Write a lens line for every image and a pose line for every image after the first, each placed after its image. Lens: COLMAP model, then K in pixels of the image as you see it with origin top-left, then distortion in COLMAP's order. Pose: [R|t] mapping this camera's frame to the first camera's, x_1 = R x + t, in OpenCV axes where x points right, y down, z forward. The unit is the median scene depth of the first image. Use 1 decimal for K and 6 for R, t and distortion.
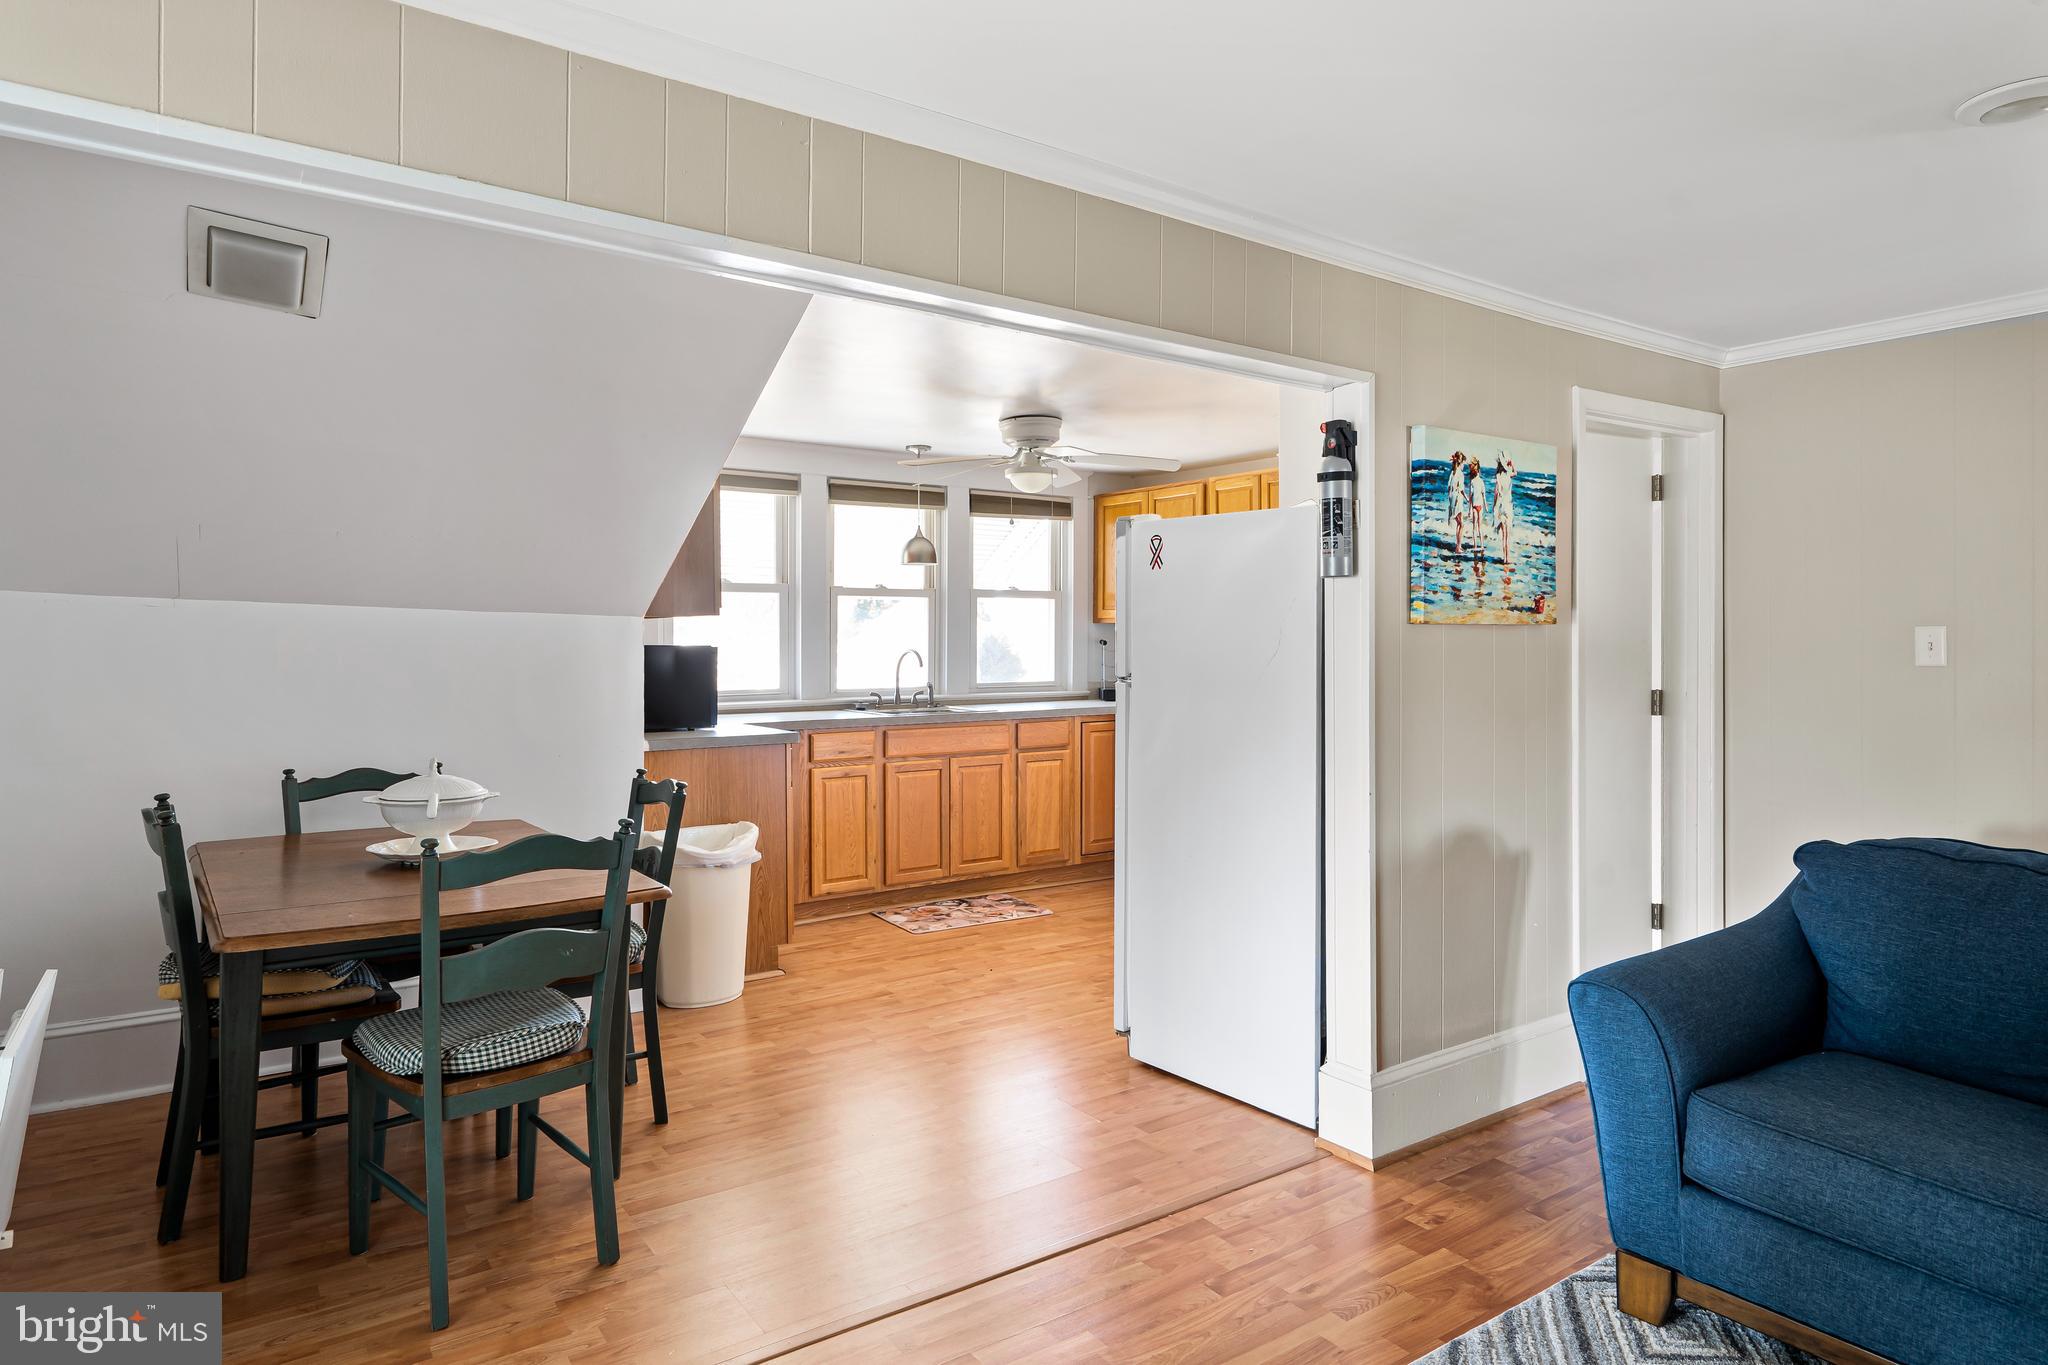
lens RADIAL K [[1119.5, 0, 996.3], [0, 1119.5, 641.5], [0, 0, 1]] dist [0.001896, 0.004338]
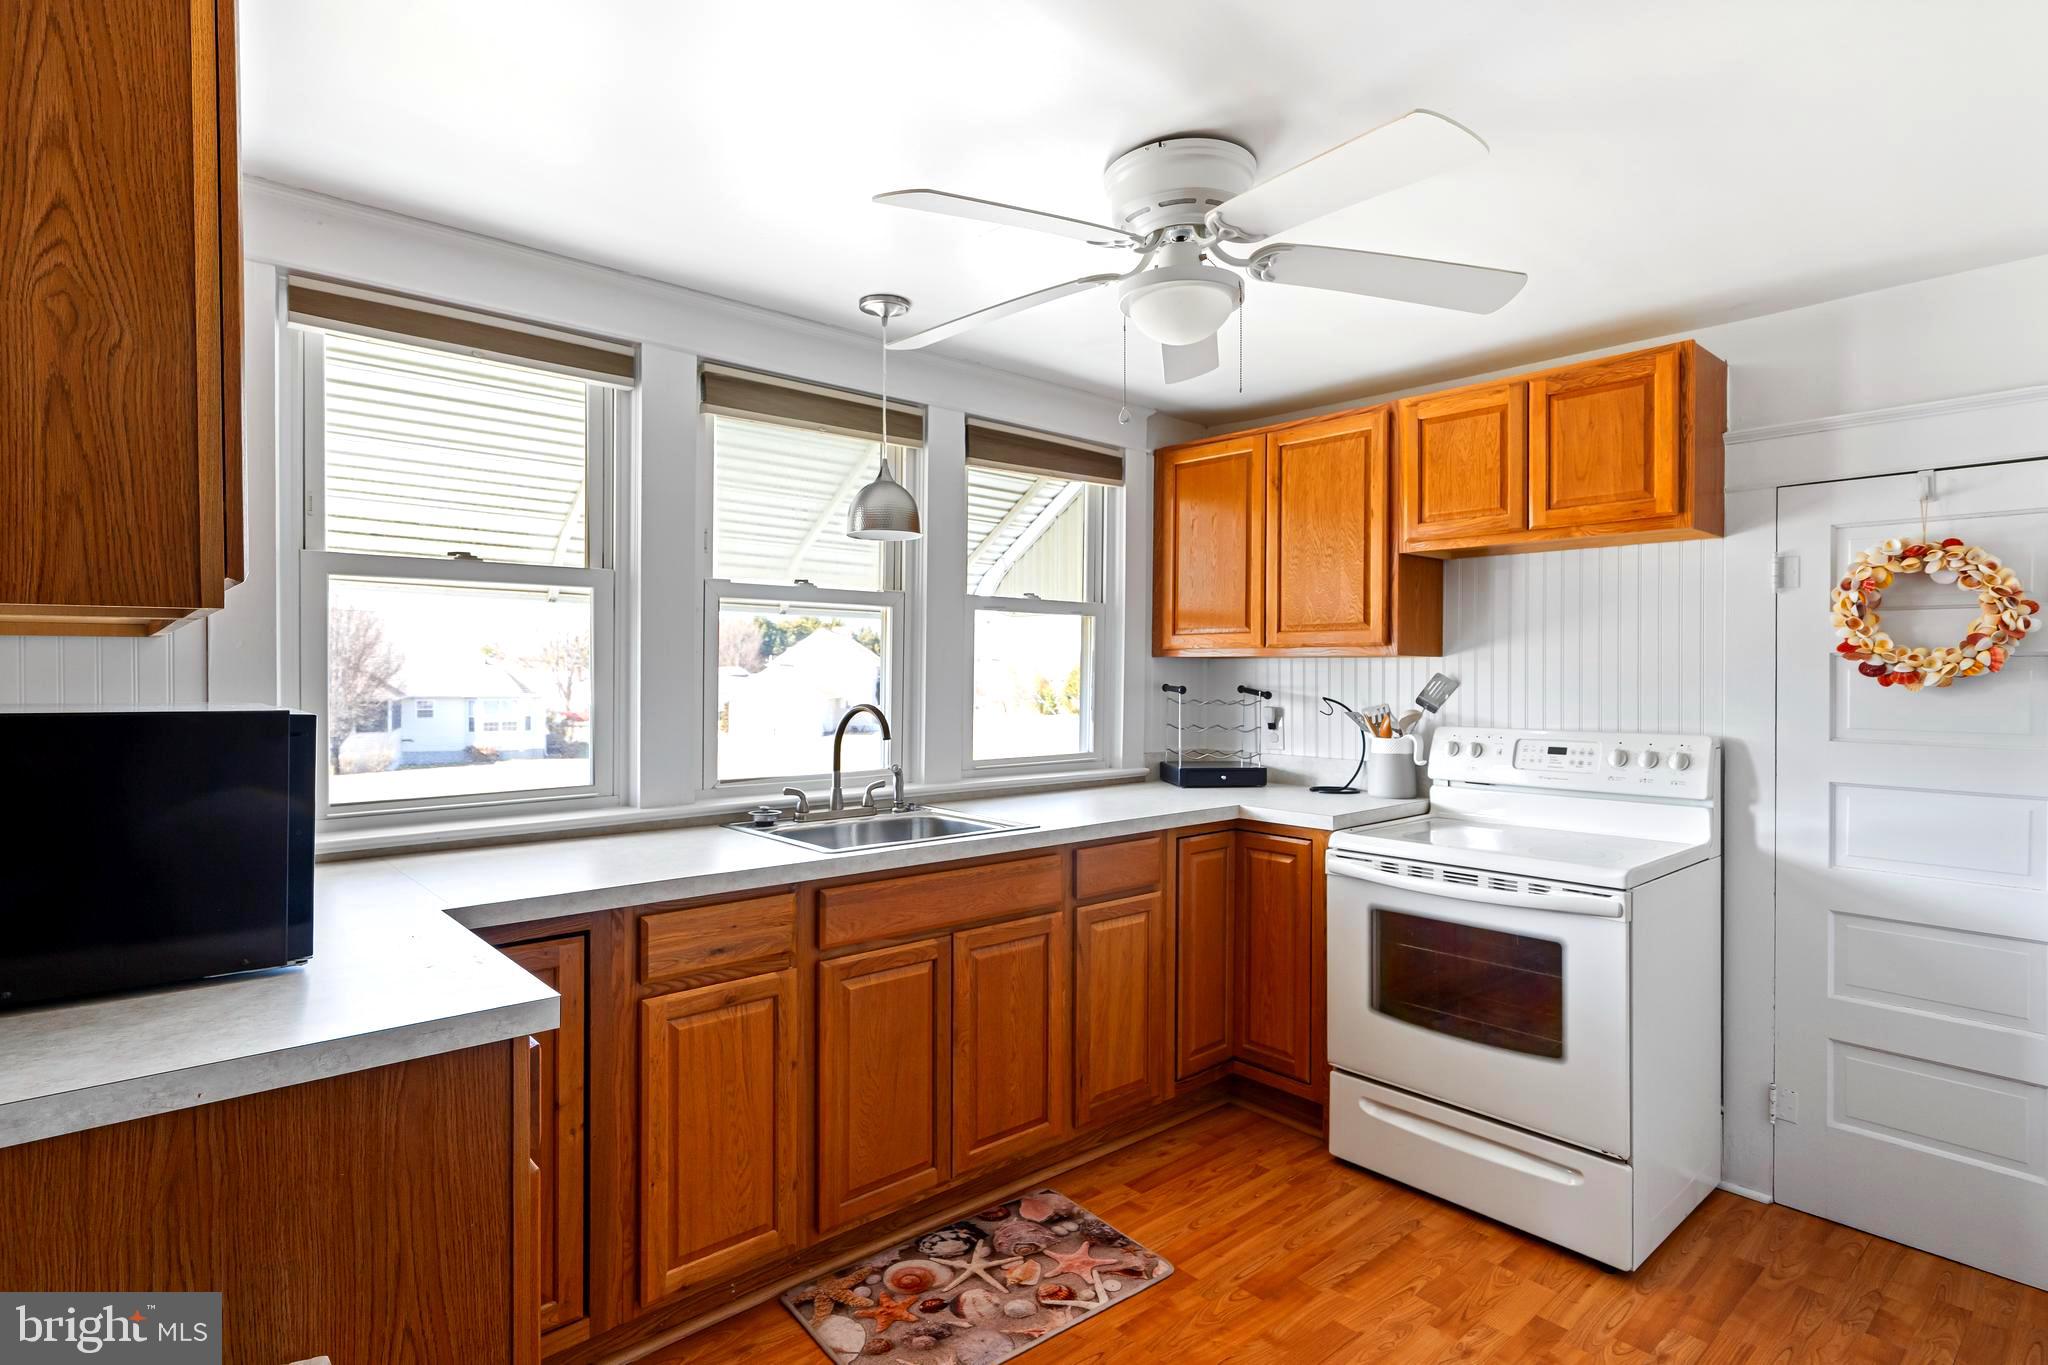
lens RADIAL K [[1076.1, 0, 1020.4], [0, 1076.1, 685.1], [0, 0, 1]] dist [-0.003598, -0.000275]
pose [[0.993850, 0.005747, 0.110584, -0.053555], [-0.006383, 0.999965, 0.005394, -0.004015], [-0.110549, -0.006066, 0.993852, 0.449376]]
